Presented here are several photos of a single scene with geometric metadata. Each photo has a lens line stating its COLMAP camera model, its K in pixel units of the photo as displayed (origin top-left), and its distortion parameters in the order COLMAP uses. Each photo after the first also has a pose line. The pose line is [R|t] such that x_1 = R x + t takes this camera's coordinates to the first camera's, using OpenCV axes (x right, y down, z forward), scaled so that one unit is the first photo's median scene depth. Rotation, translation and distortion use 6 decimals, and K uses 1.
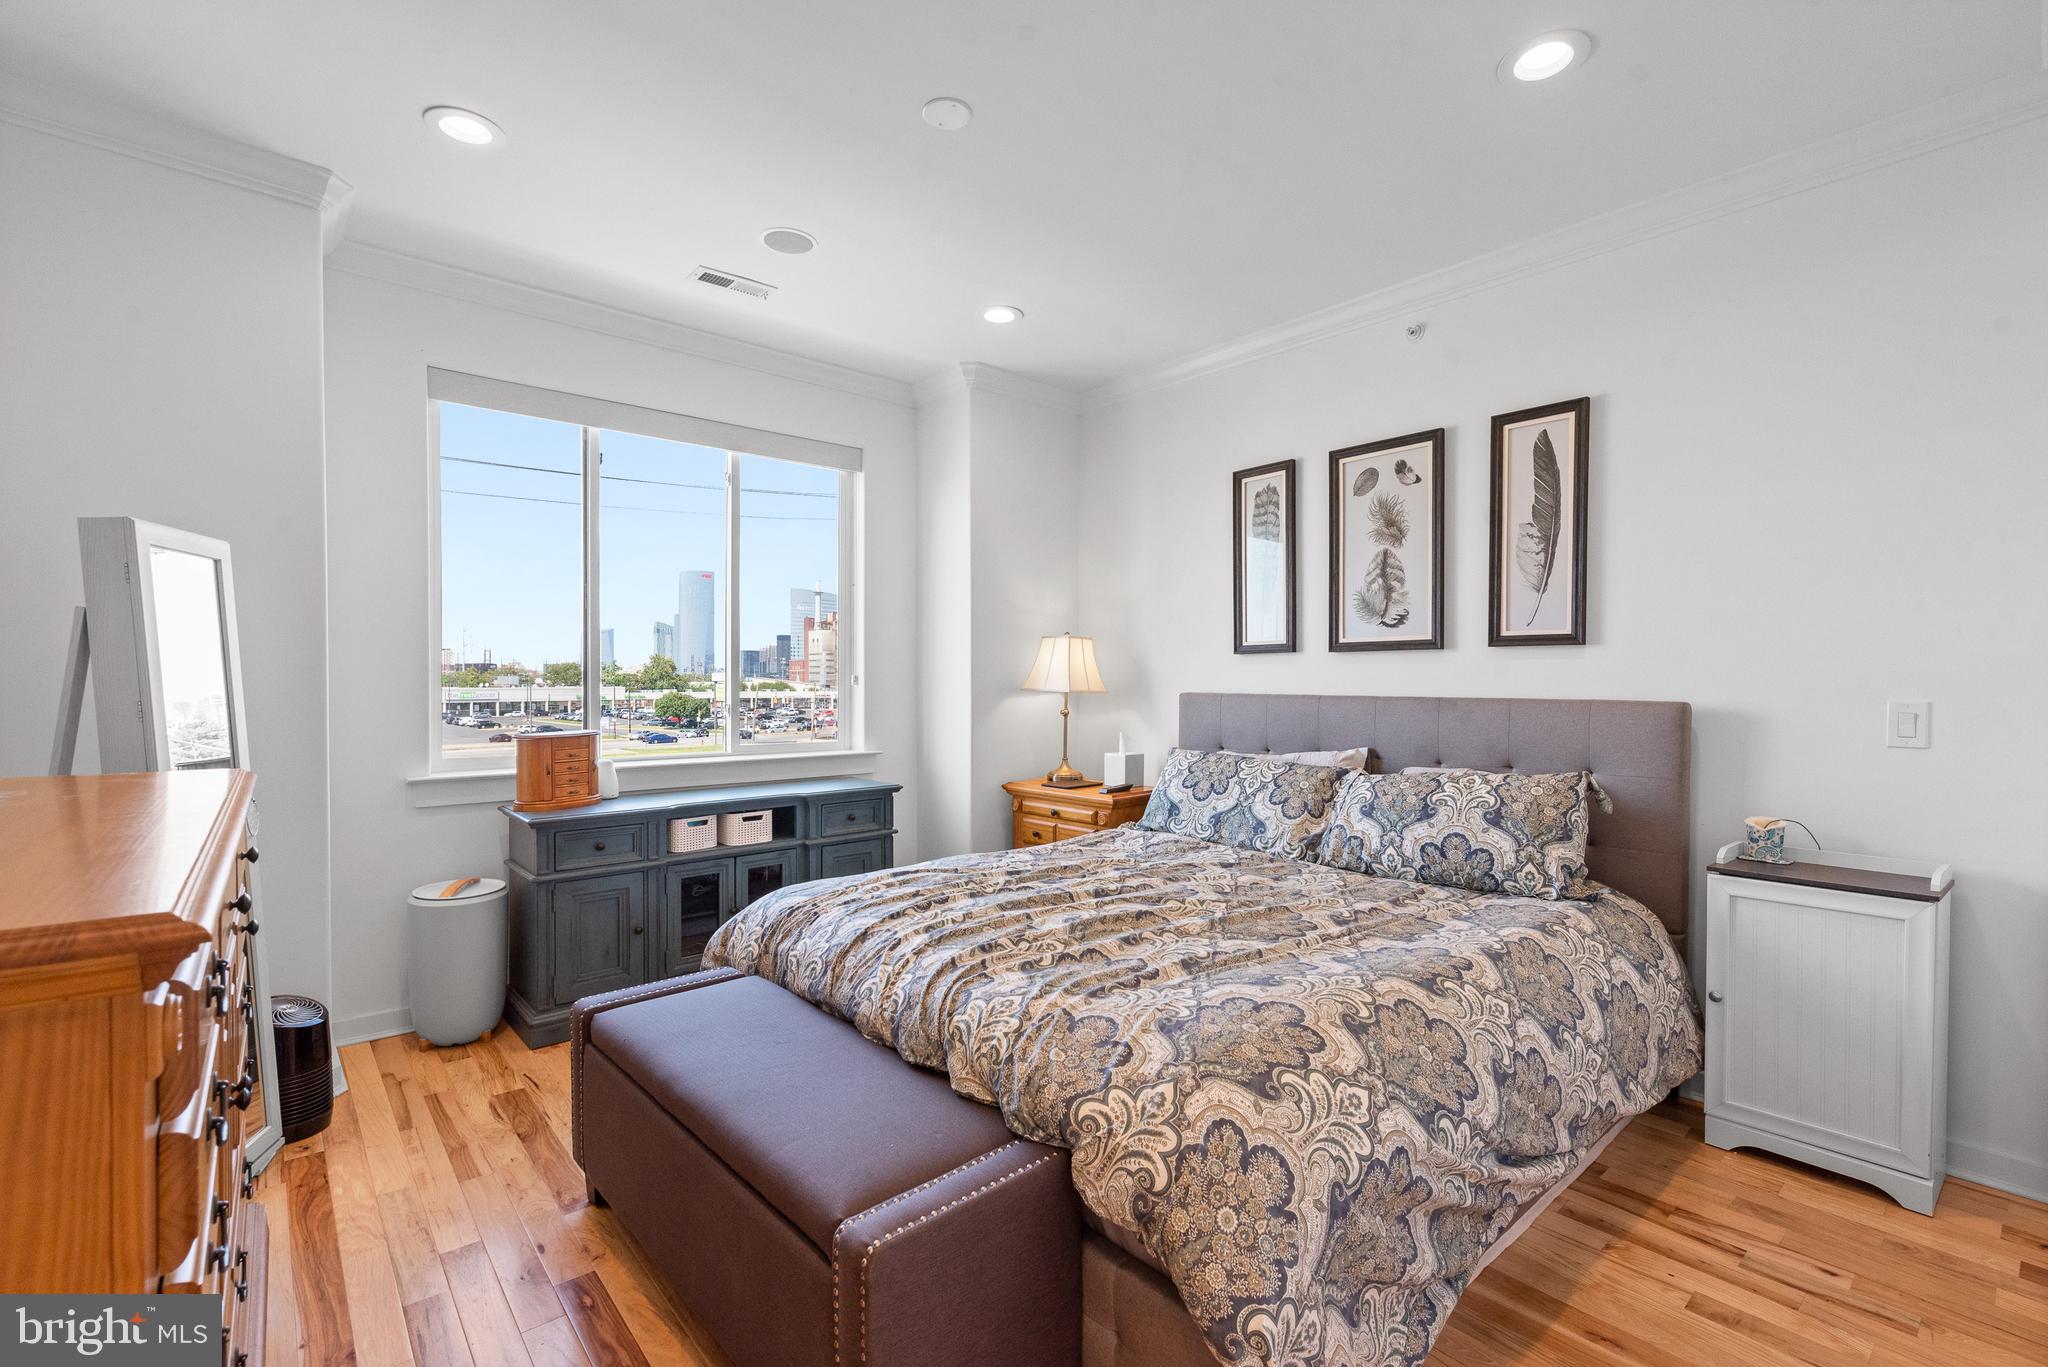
lens RADIAL K [[888.7, 0, 1018.1], [0, 888.7, 691.1], [0, 0, 1]] dist [-0.000698, -0.000561]
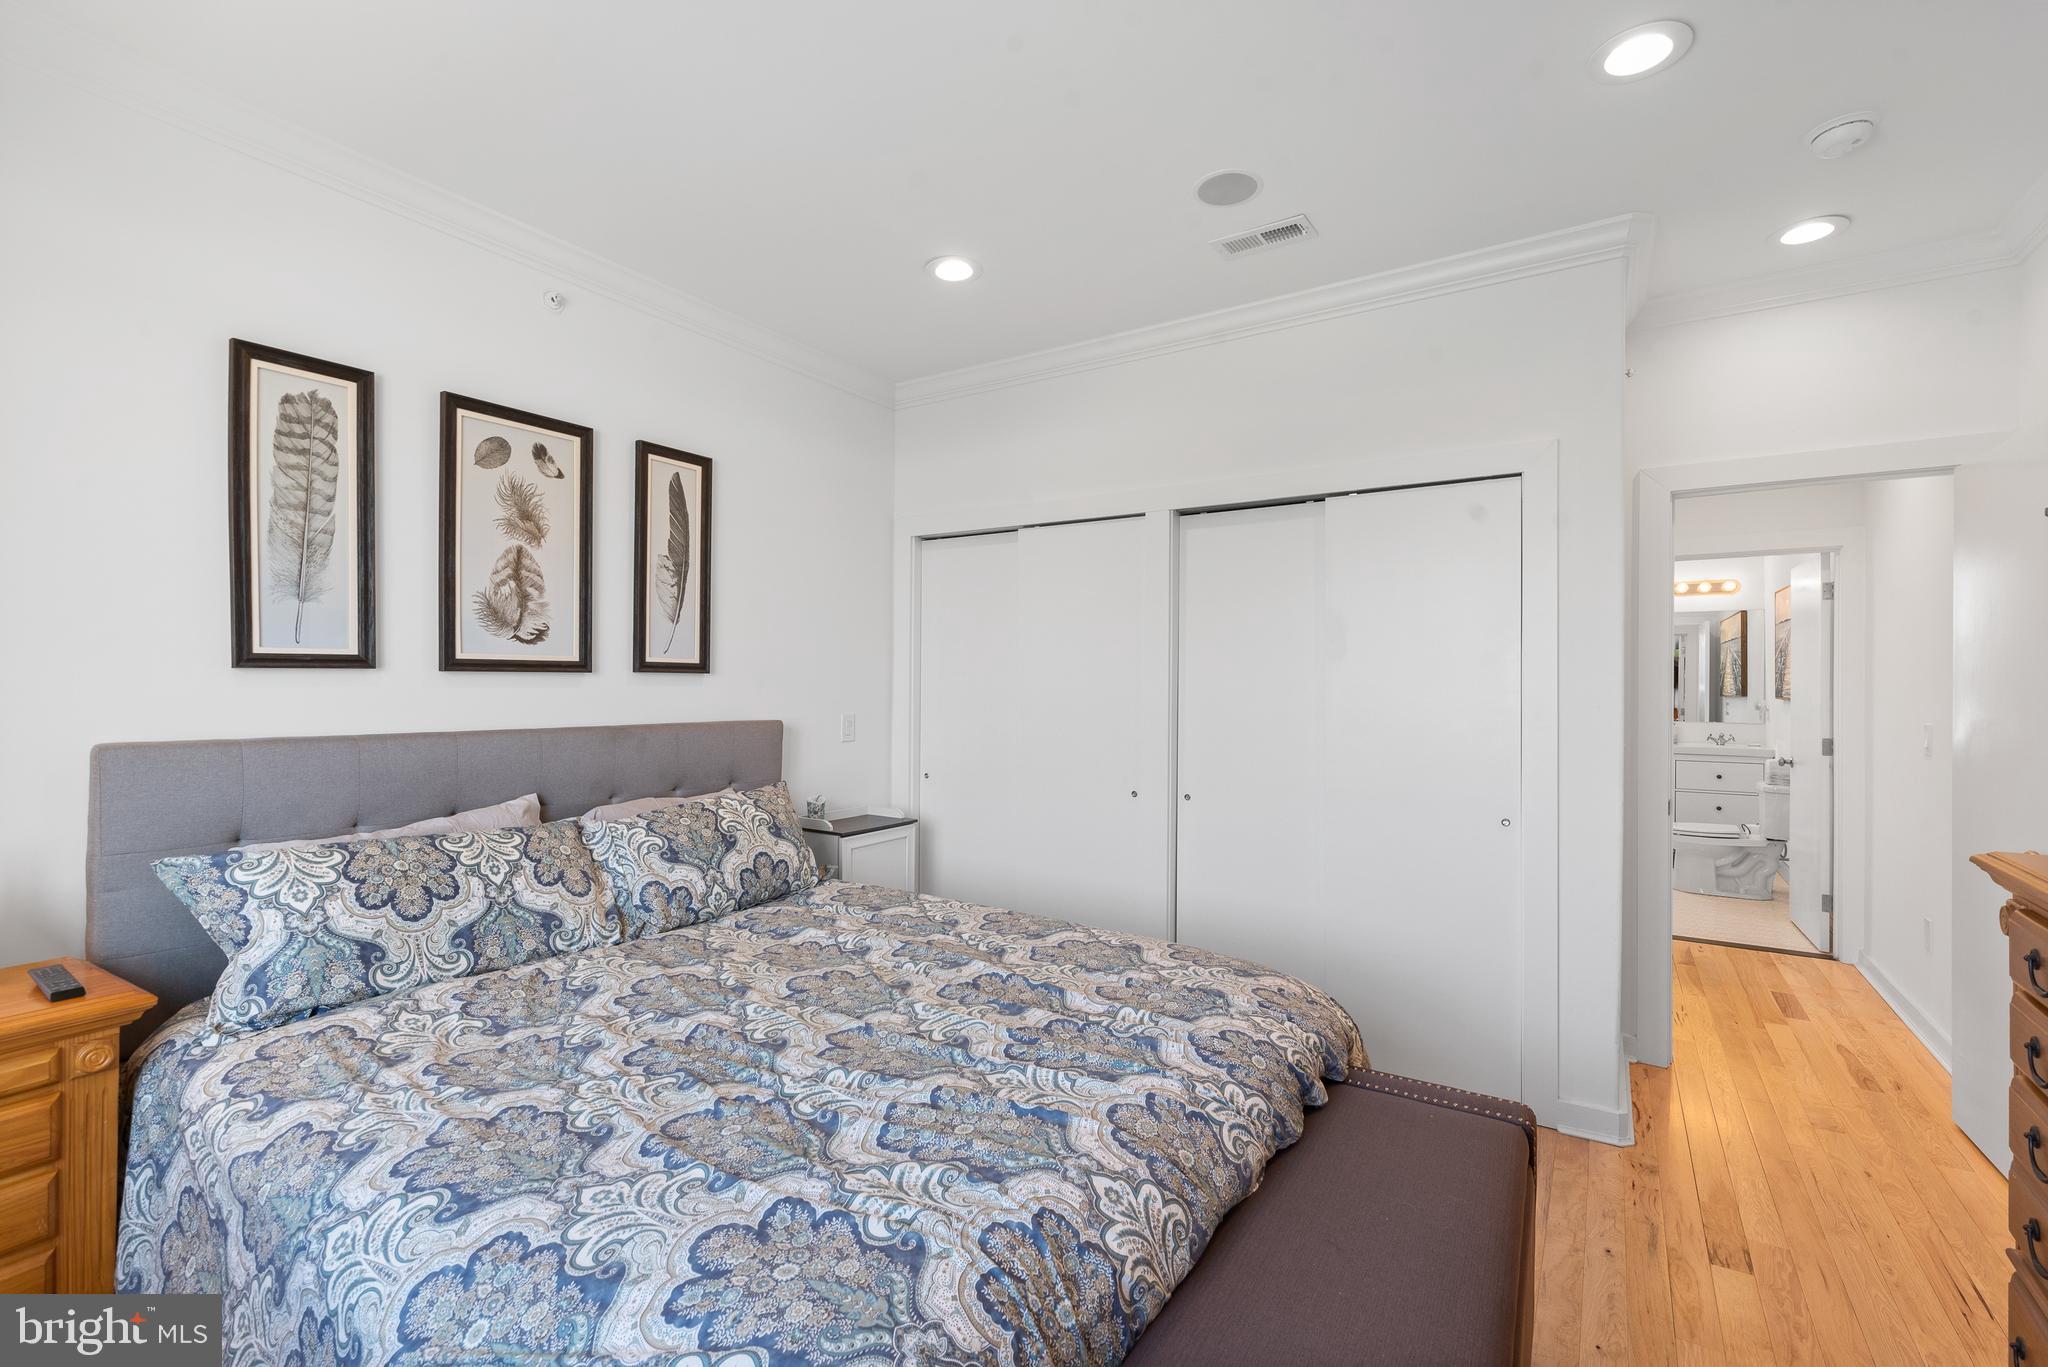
lens RADIAL K [[888.7, 0, 1018.8], [0, 888.7, 678.9], [0, 0, 1]] dist [-0.000698, -0.000561]
pose [[-0.274187, -0.005044, 0.961663, -0.507392], [0.000370, 0.999986, 0.005351, -0.044839], [-0.961676, 0.001823, -0.274182, 0.816451]]
